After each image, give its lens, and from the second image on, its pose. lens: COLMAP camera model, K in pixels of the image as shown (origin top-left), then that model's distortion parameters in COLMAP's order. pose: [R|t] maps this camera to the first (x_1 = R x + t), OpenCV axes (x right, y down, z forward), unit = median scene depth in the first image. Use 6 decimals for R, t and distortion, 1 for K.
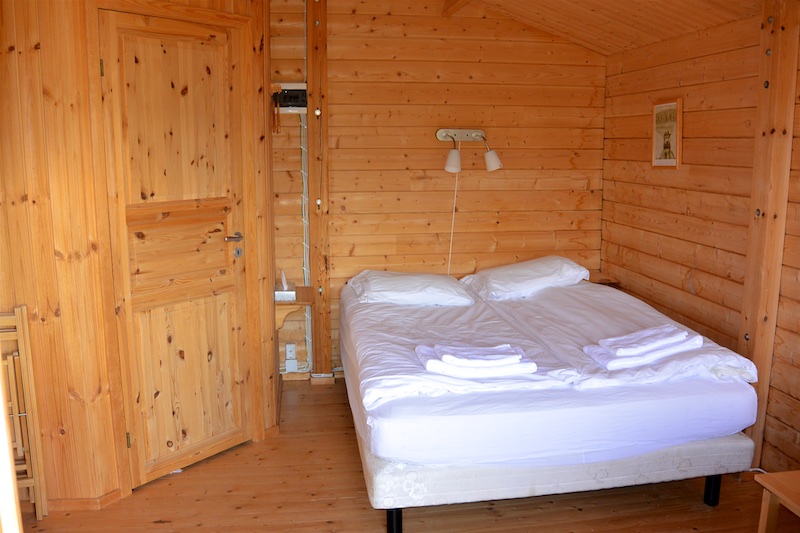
lens RADIAL K [[699.8, 0, 401.0], [0, 699.8, 267.2], [0, 0, 1]] dist [-0.135791, 0.075562]
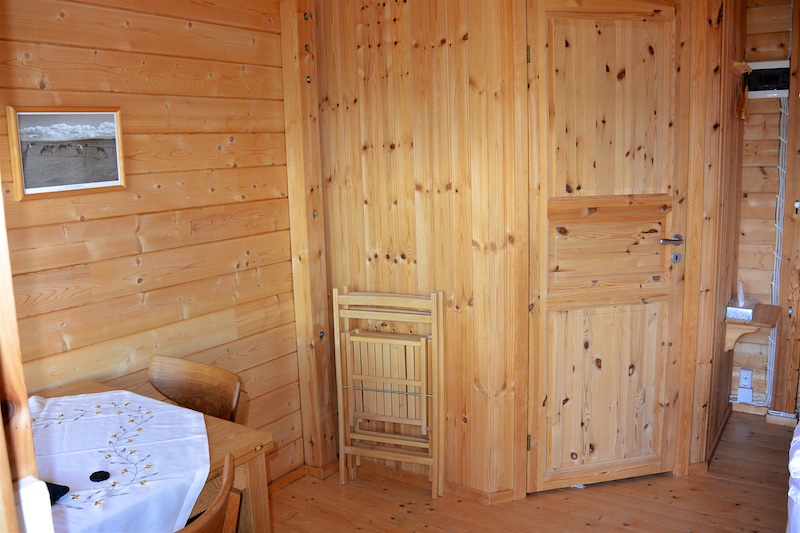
lens RADIAL K [[699.8, 0, 398.8], [0, 699.8, 264.0], [0, 0, 1]] dist [-0.135791, 0.075562]
pose [[0.750998, 0.088001, -0.654414, 0.074551], [-0.088017, 0.995576, 0.032871, -0.012069], [0.654412, 0.032913, 0.755421, 0.132340]]
